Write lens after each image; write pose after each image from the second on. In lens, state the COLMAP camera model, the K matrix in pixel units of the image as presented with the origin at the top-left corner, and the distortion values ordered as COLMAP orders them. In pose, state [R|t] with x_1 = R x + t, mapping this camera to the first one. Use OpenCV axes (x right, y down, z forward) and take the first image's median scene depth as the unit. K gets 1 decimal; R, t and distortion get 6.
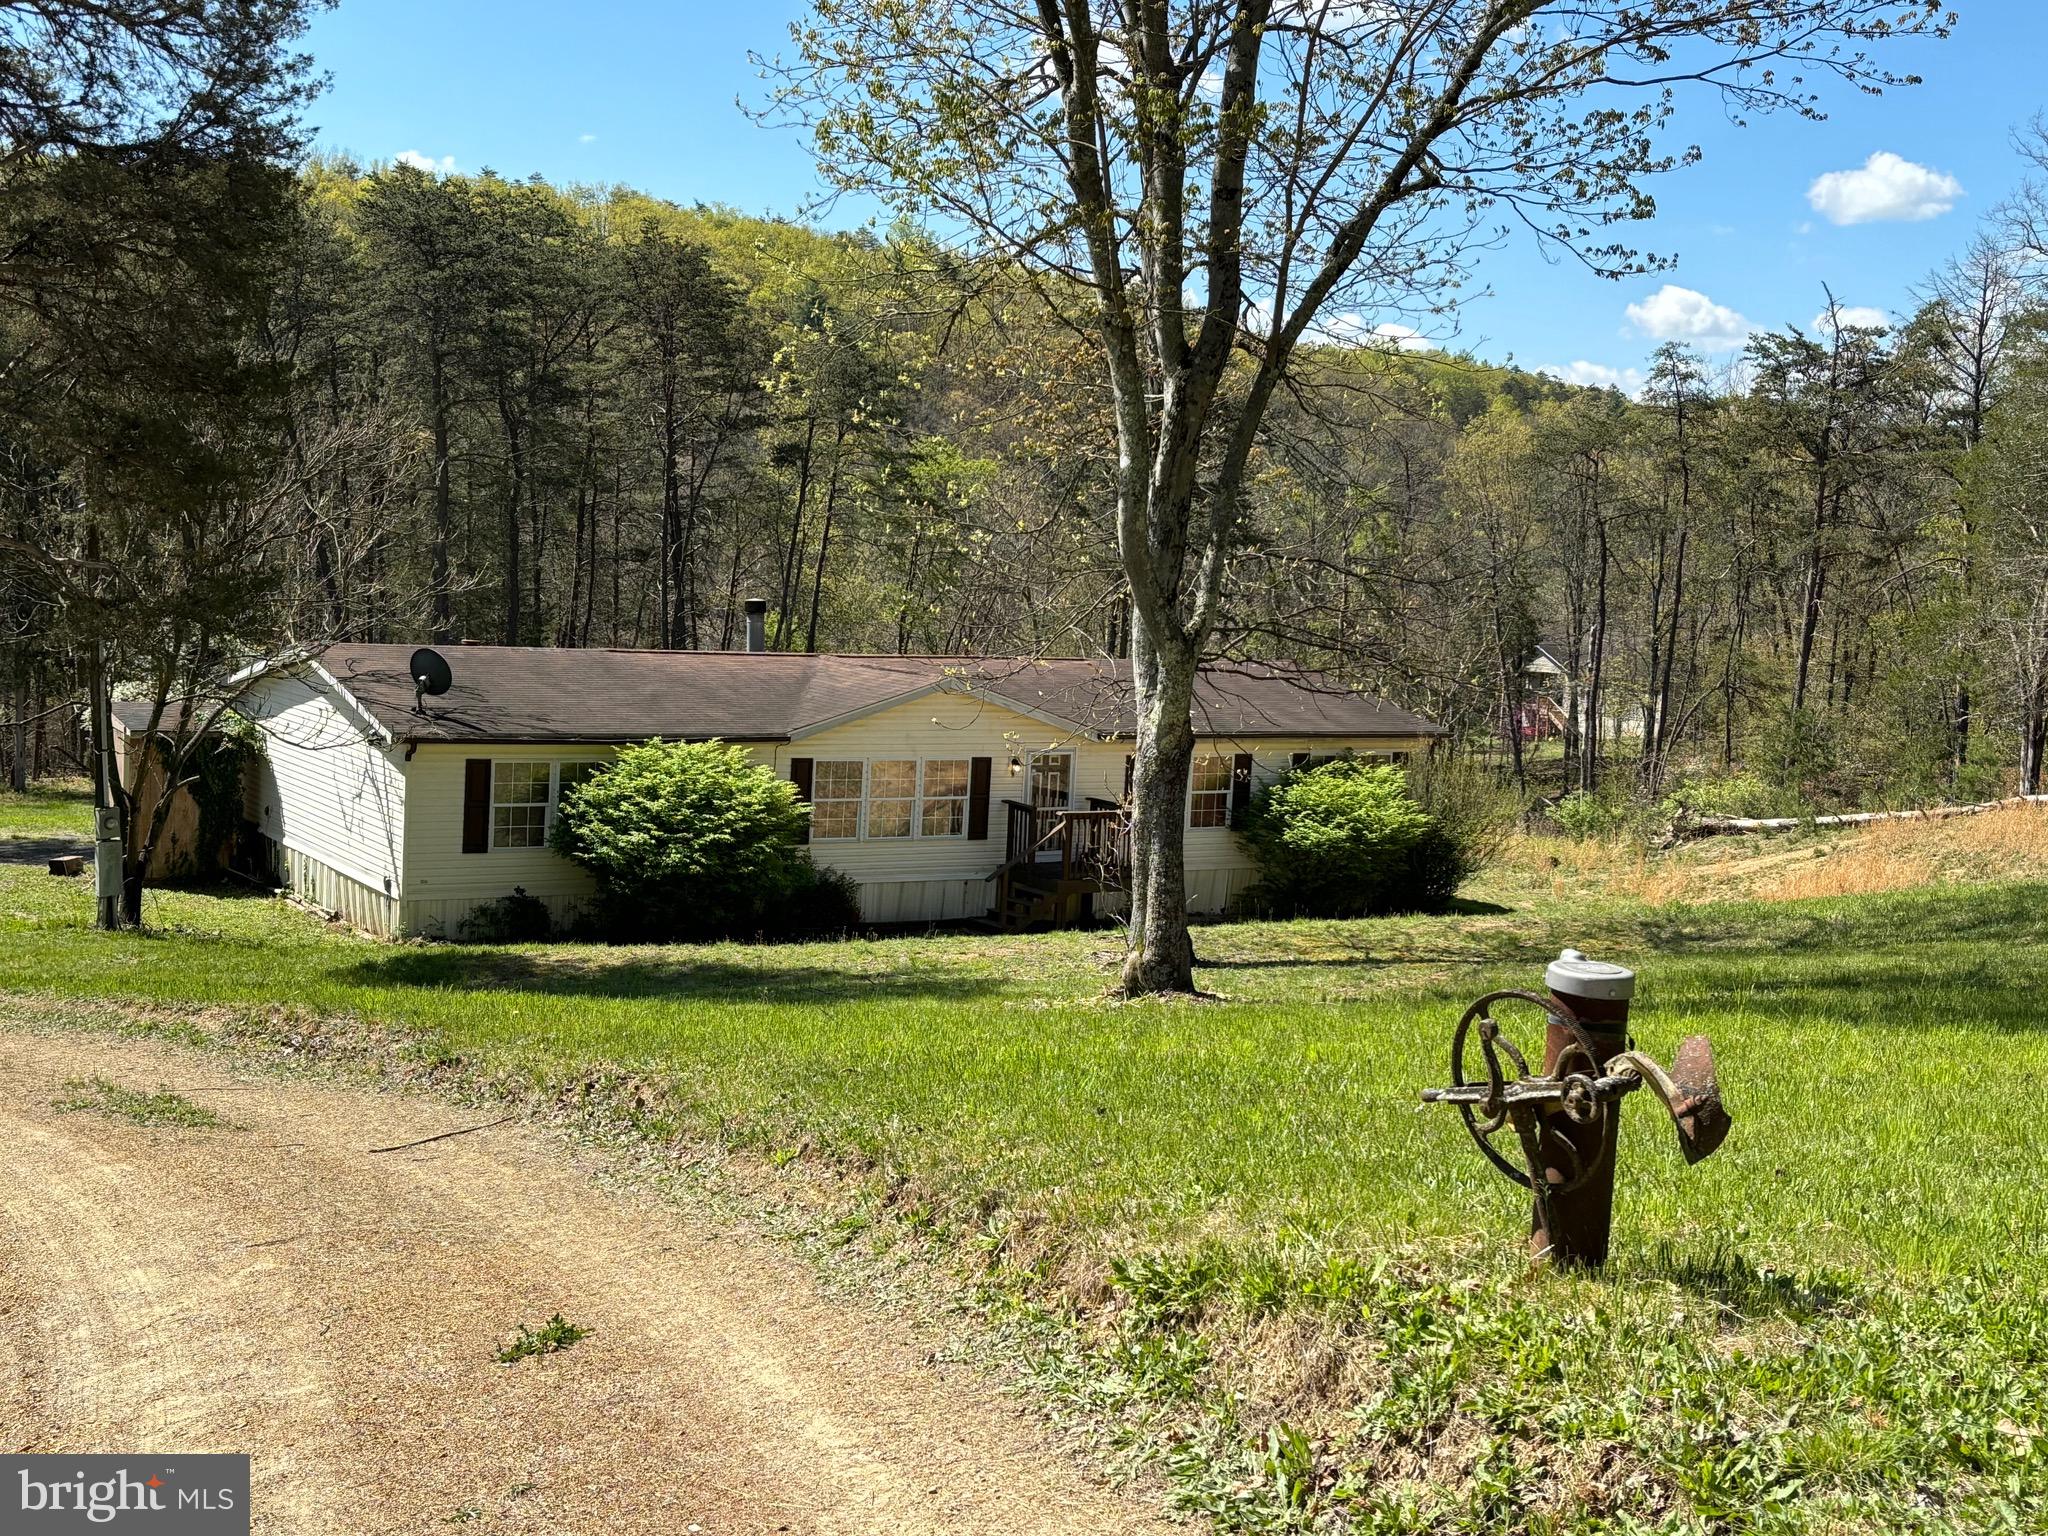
lens RADIAL K [[2375.6, 0, 1024.1], [0, 2375.6, 772.6], [0, 0, 1]] dist [0.061124, 0.000000]
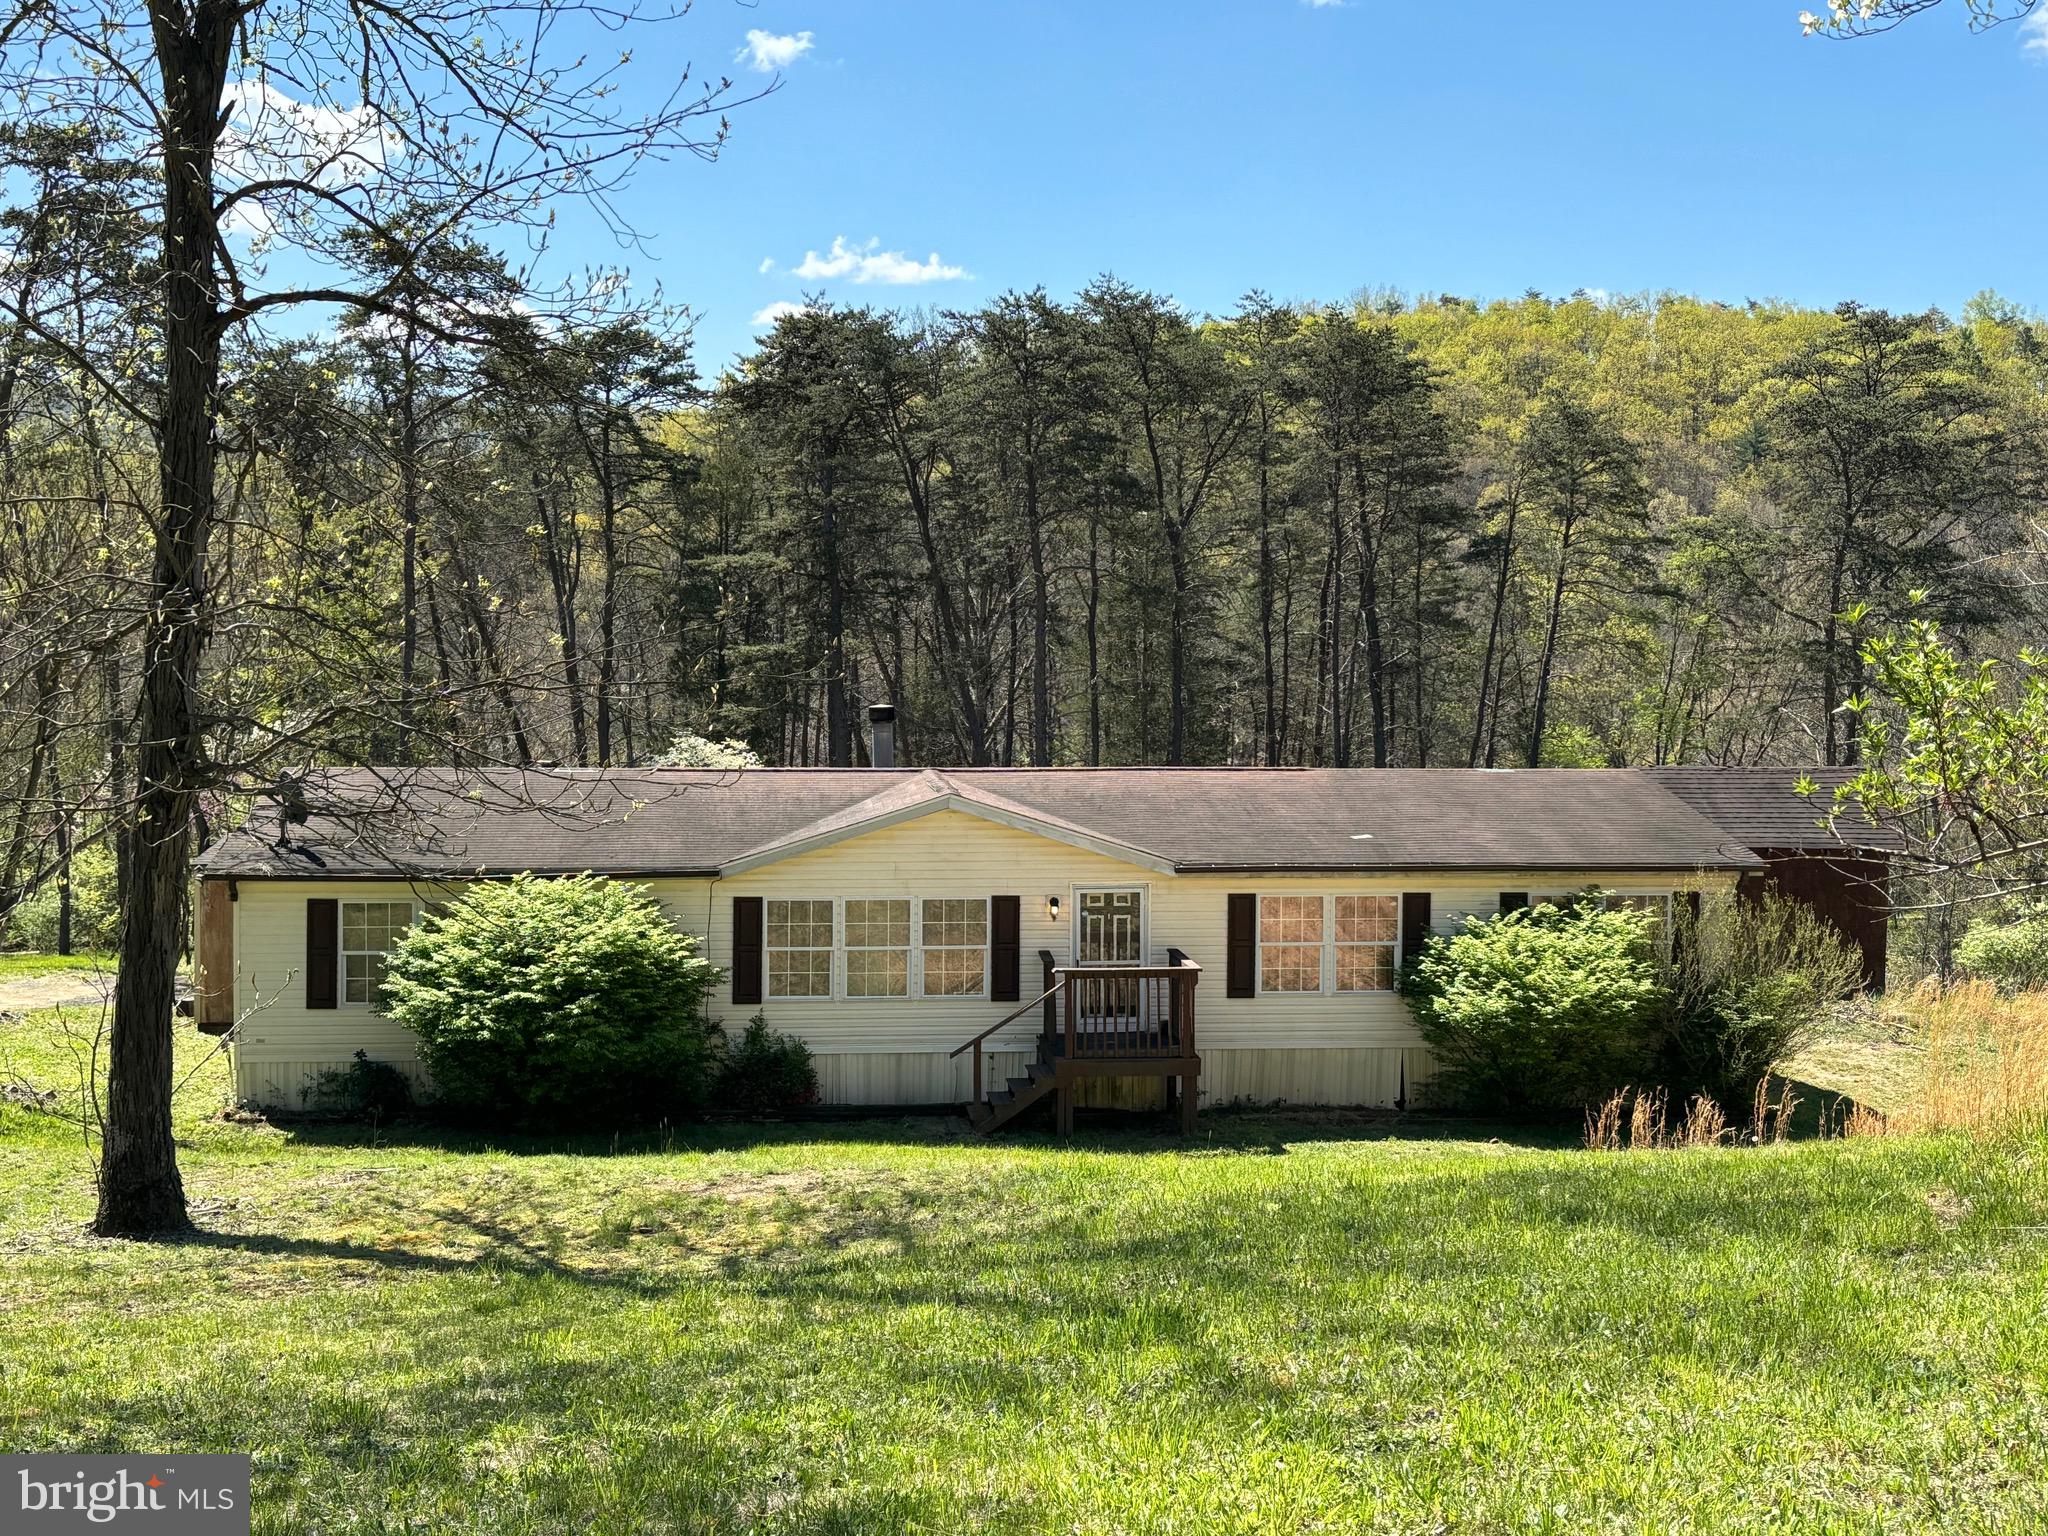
lens RADIAL K [[2375.6, 0, 1030.9], [0, 2375.6, 764.7], [0, 0, 1]] dist [0.061124, 0.000000]
pose [[0.900924, -0.017690, -0.433616, 0.330364], [-0.005289, 0.998647, -0.051730, -0.009243], [0.433945, 0.048899, 0.899612, 0.293175]]
